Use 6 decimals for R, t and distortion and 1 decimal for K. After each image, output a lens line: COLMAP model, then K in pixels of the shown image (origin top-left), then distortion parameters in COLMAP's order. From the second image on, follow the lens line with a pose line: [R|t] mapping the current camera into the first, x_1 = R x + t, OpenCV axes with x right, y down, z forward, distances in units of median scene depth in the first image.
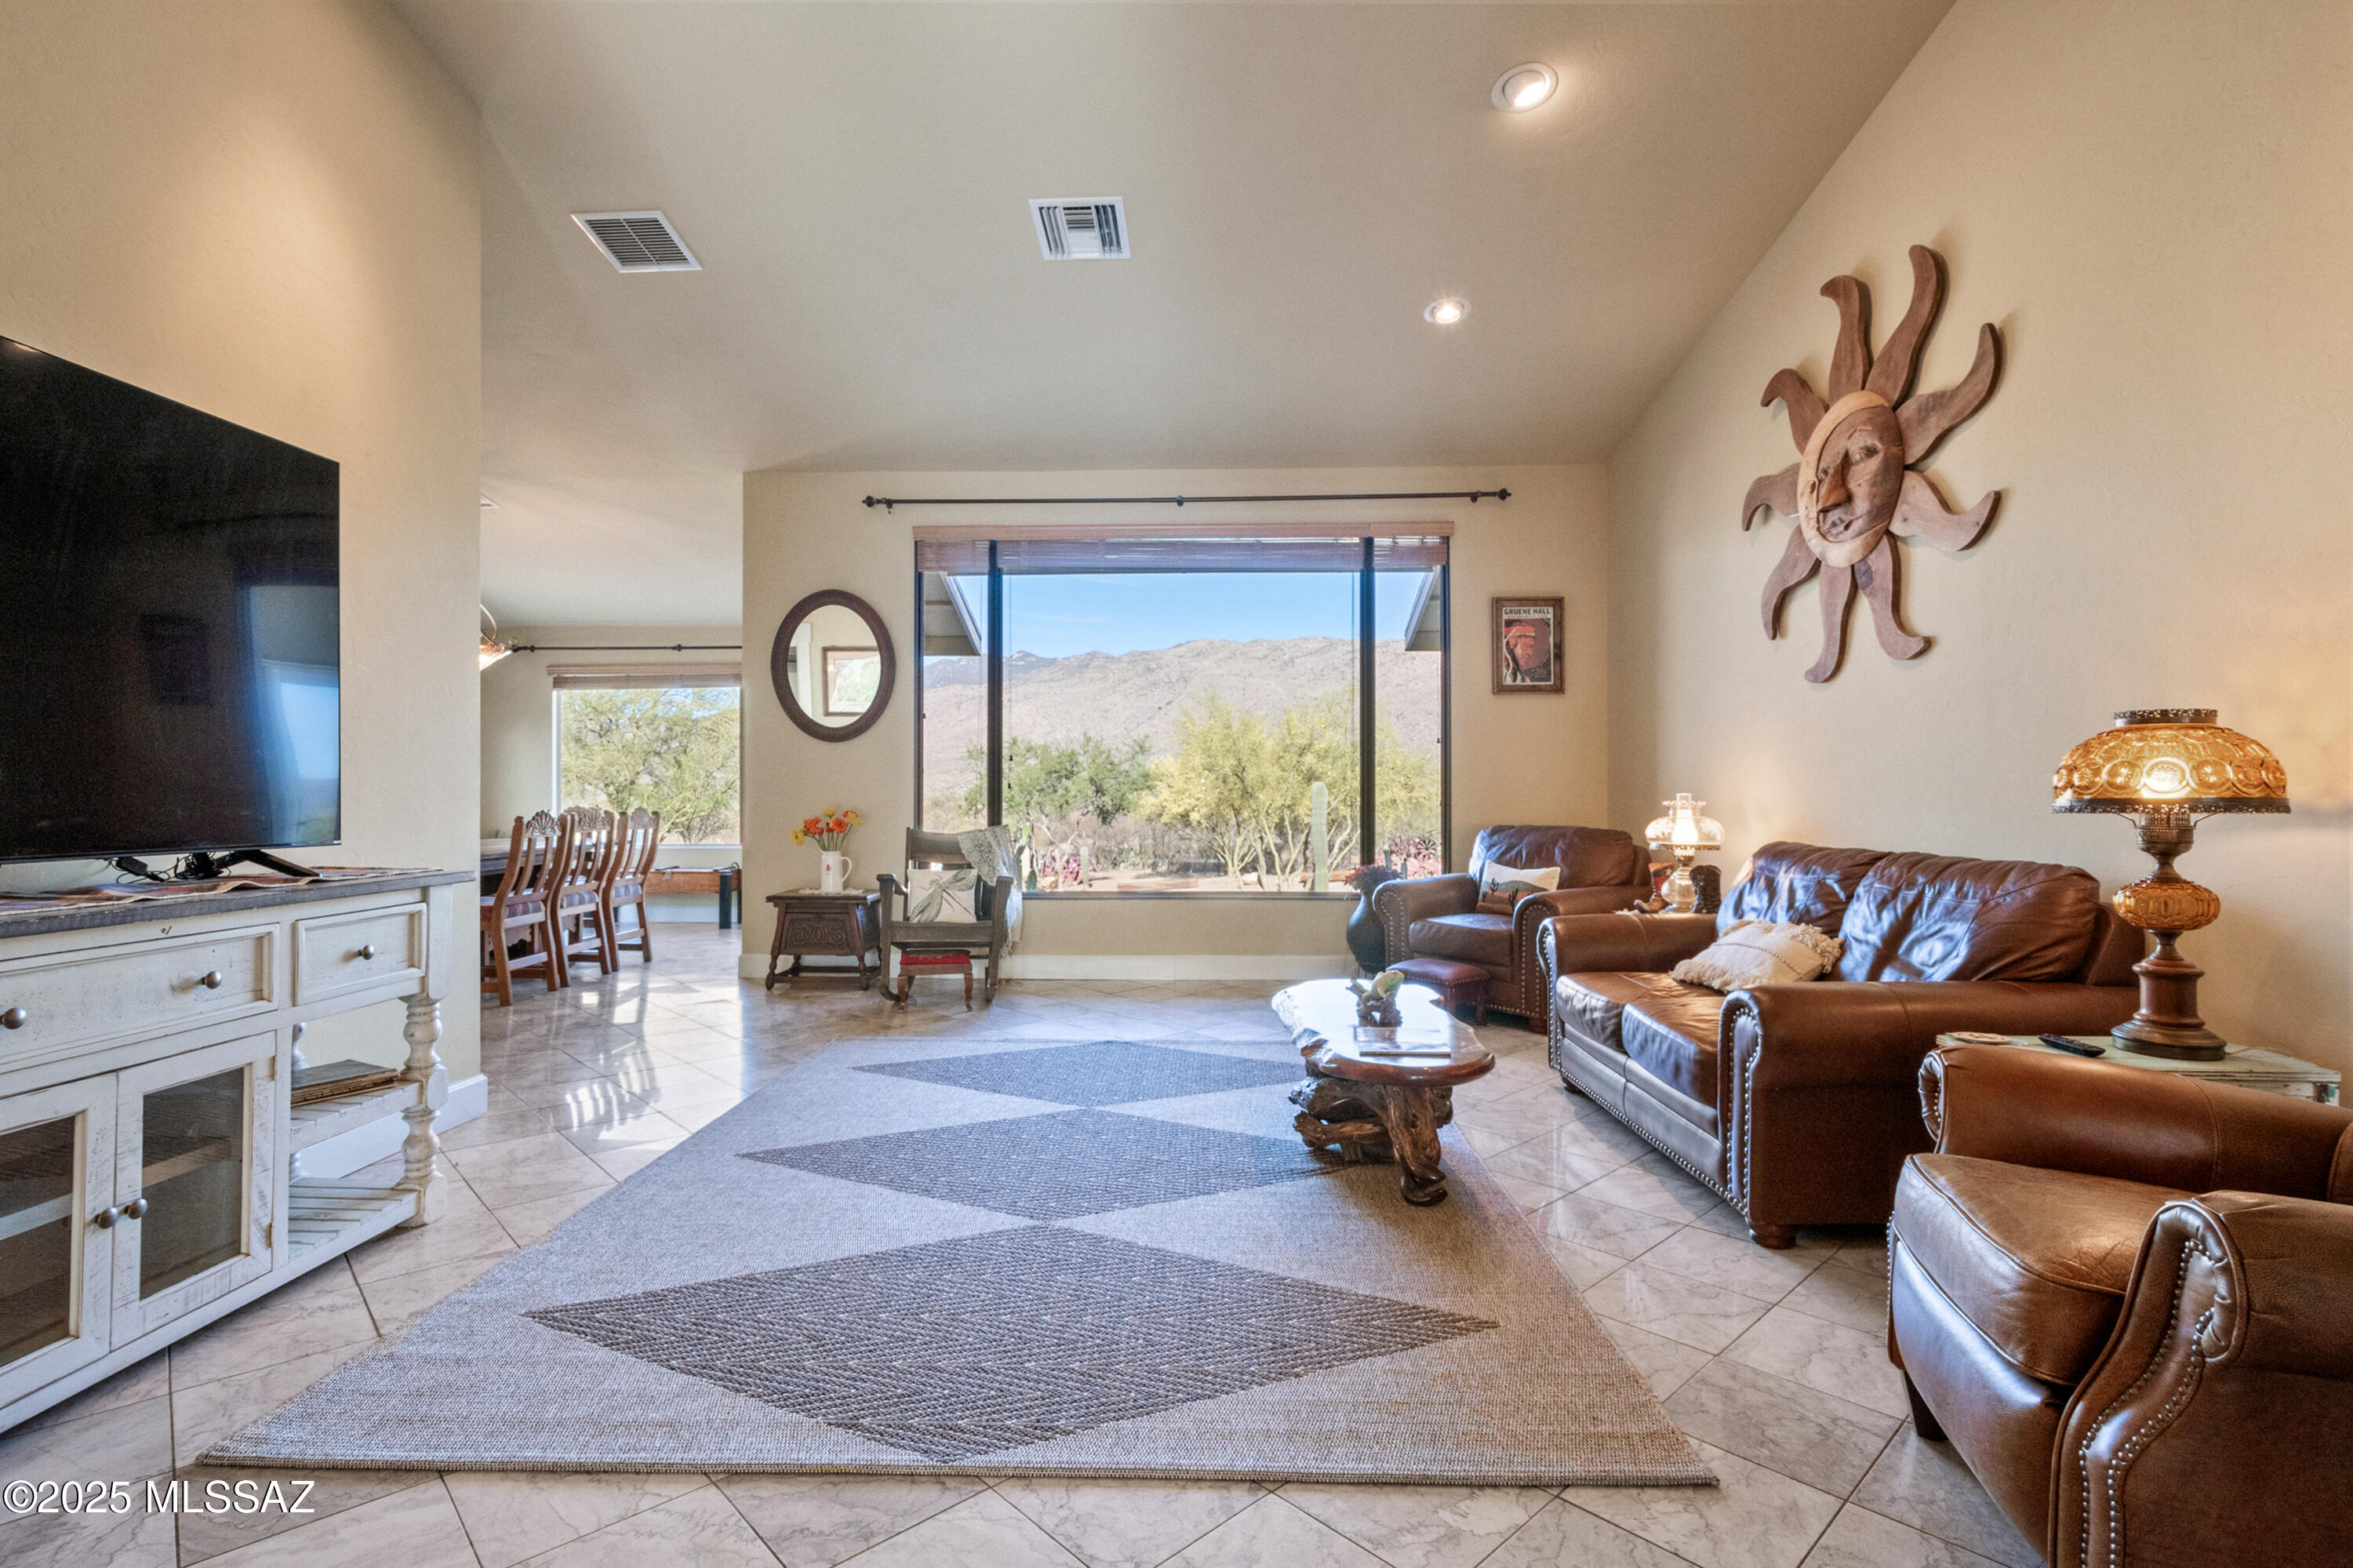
lens RADIAL K [[1131.8, 0, 1153.1], [0, 1131.8, 782.5], [0, 0, 1]] dist [0.000084, -0.003007]
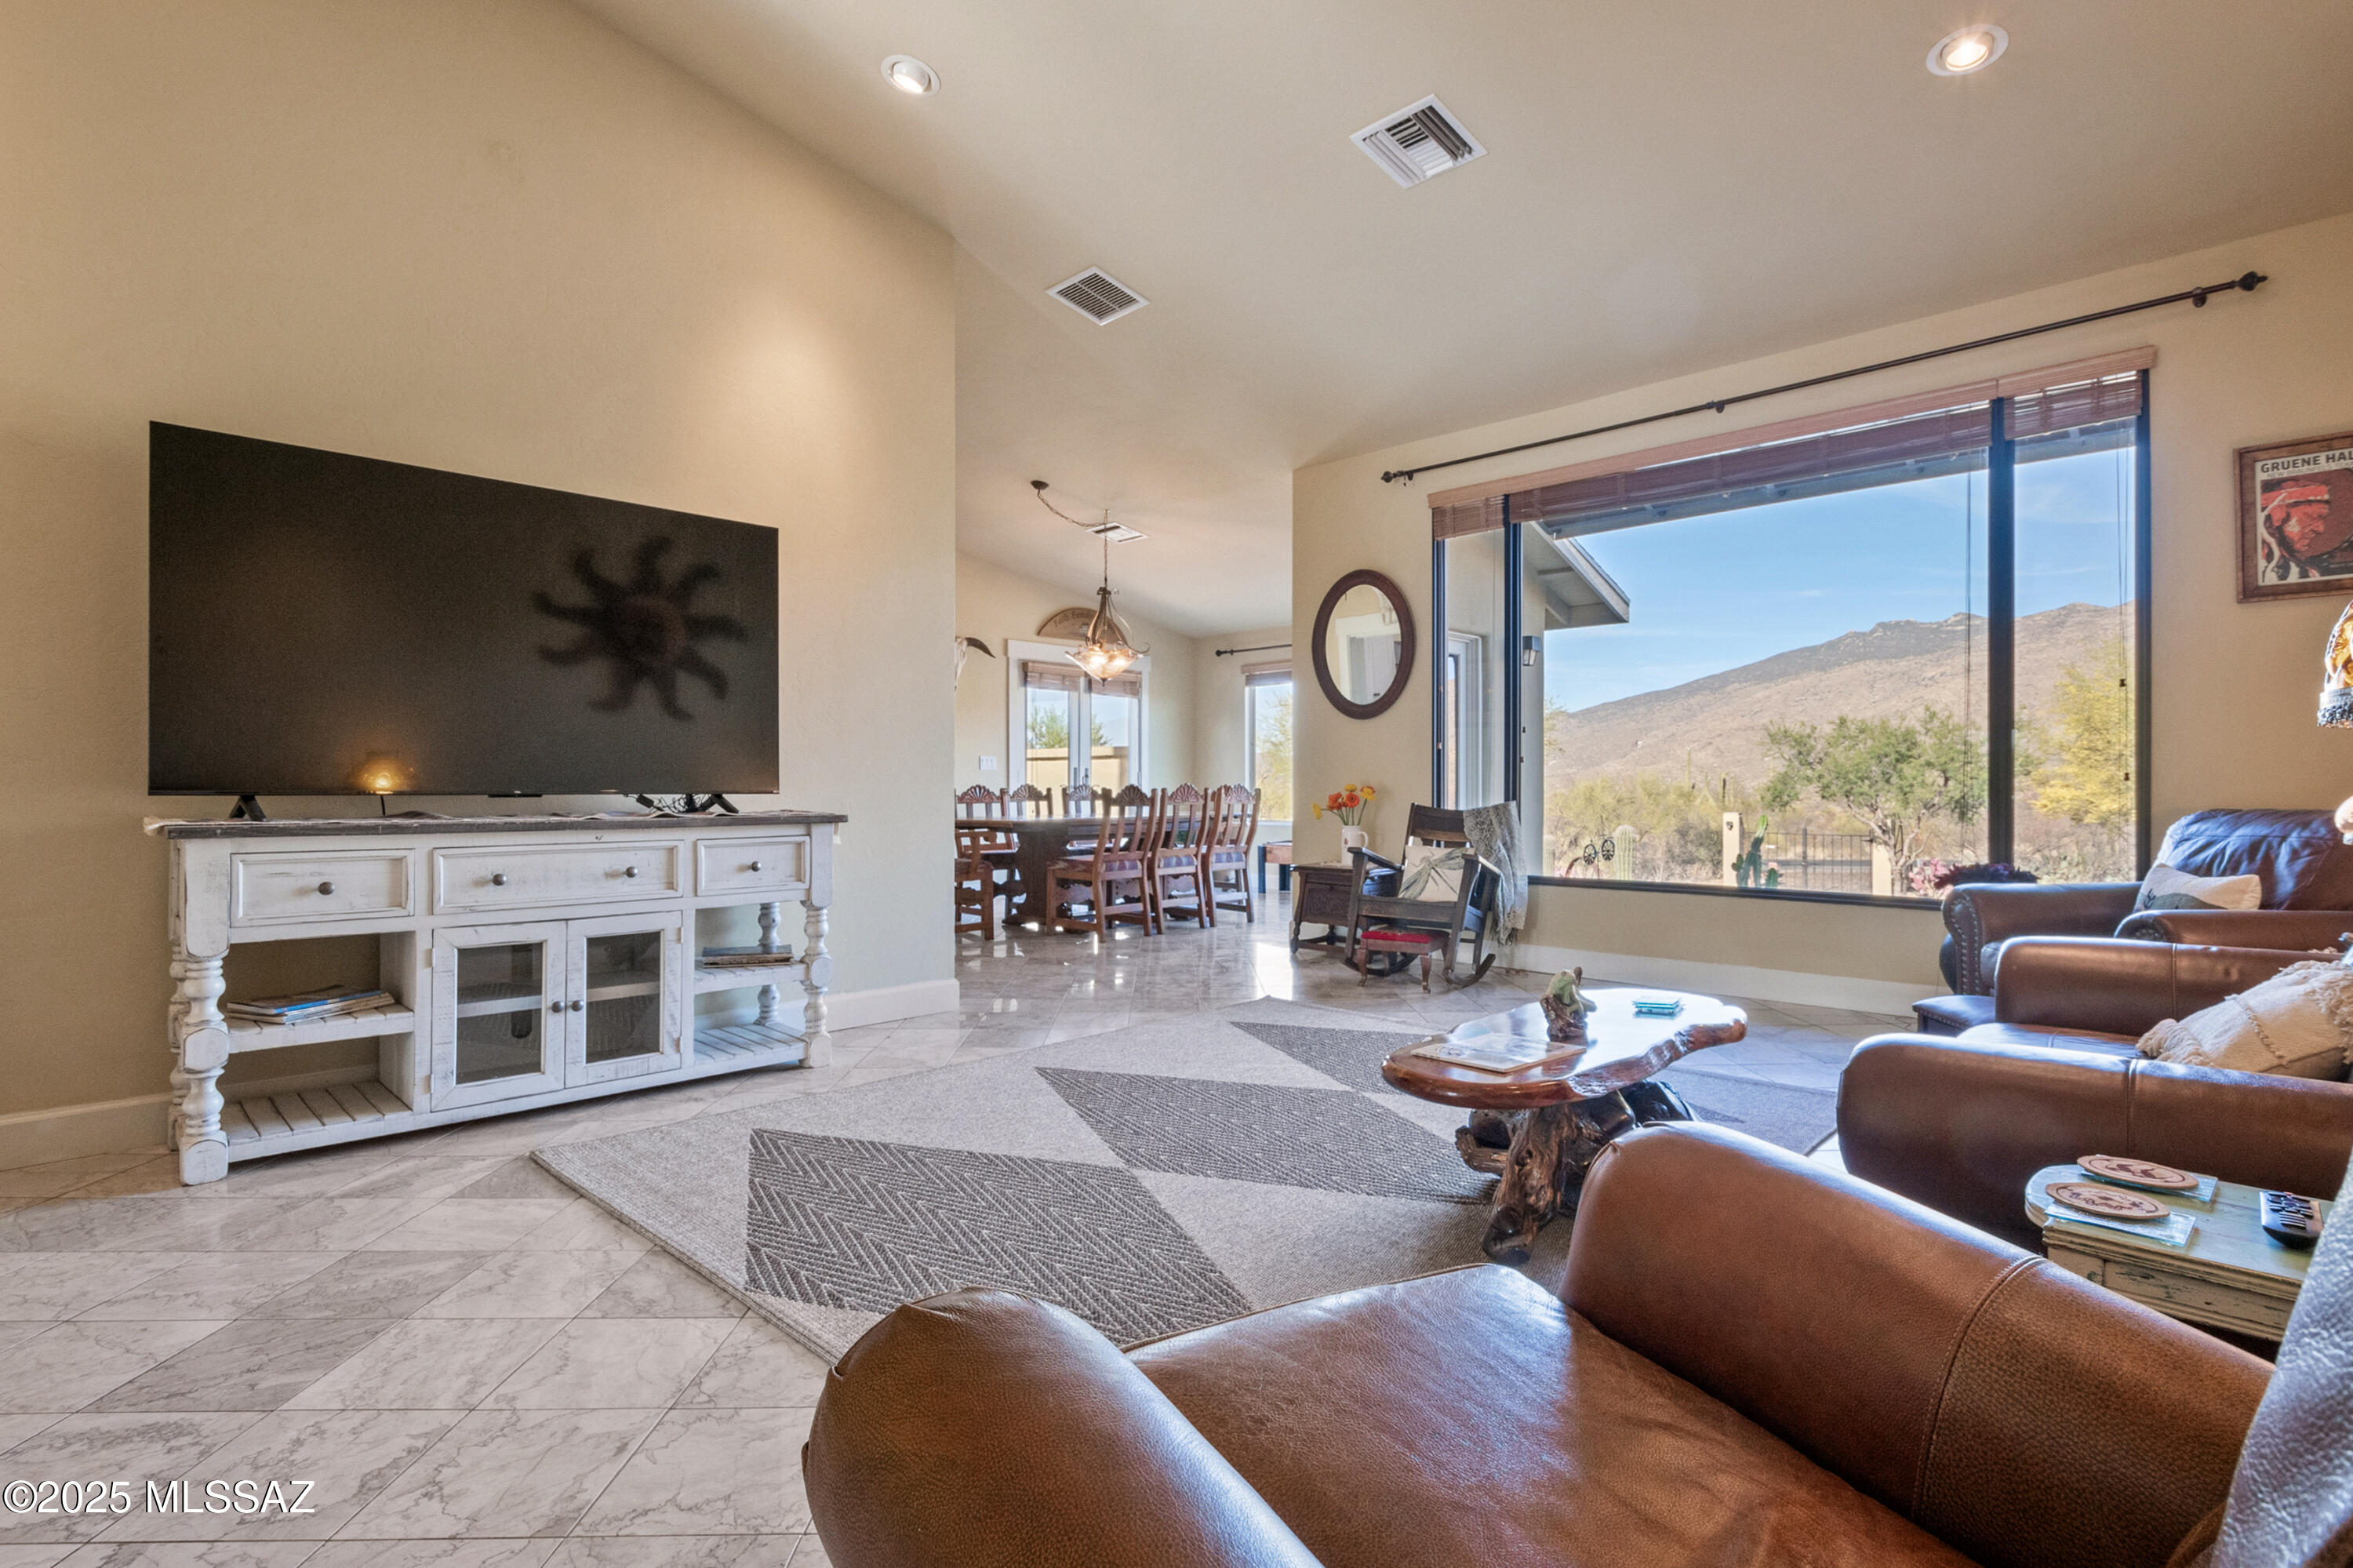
lens RADIAL K [[1131.8, 0, 1136.8], [0, 1131.8, 783.9], [0, 0, 1]] dist [0.000084, -0.003007]
pose [[0.732320, 0.000559, -0.680960, 0.457361], [0.004096, 0.999978, 0.005225, 0.028297], [0.680948, -0.006616, 0.732302, 0.197457]]
